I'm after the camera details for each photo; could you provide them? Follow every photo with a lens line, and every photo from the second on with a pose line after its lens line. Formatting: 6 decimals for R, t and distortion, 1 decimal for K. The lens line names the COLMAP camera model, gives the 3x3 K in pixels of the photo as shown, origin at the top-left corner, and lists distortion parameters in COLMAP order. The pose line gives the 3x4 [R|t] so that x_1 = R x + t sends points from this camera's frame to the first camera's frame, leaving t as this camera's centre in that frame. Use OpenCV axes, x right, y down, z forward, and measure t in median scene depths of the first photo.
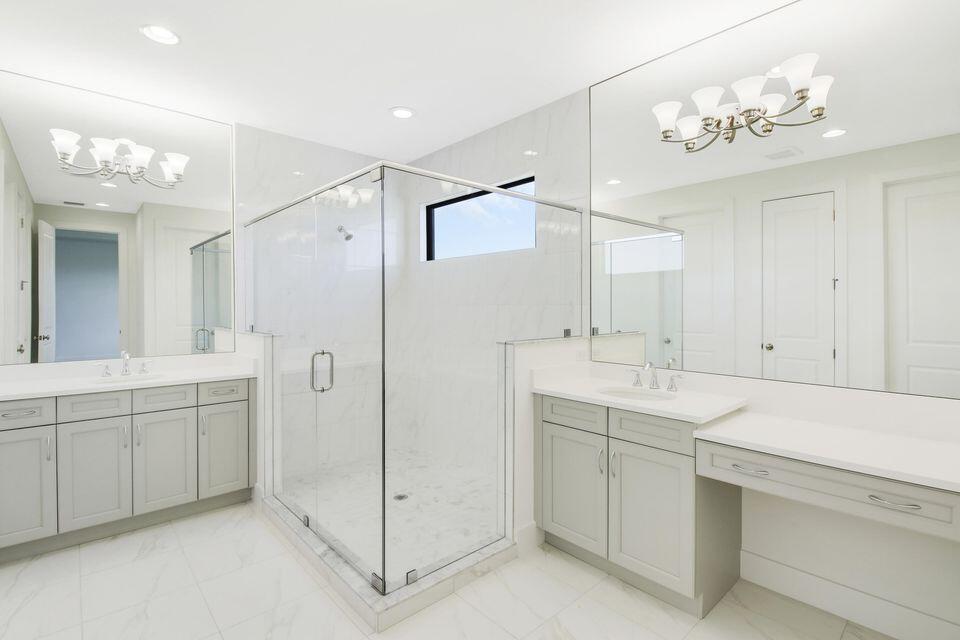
lens RADIAL K [[454.8, 0, 482.0], [0, 454.8, 309.5], [0, 0, 1]] dist [-0.002627, -0.000039]
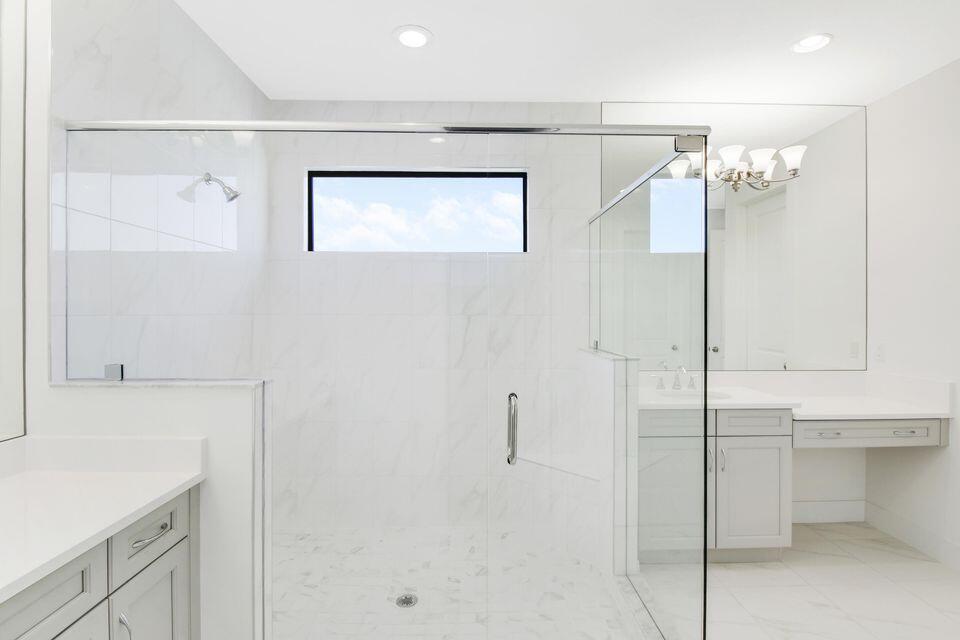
lens RADIAL K [[454.8, 0, 482.0], [0, 454.8, 309.5], [0, 0, 1]] dist [-0.002627, -0.000039]
pose [[0.653758, 0.001635, 0.756702, -0.678998], [0.006013, 0.999955, -0.007356, -0.016908], [-0.756680, 0.009359, 0.653718, 0.517079]]
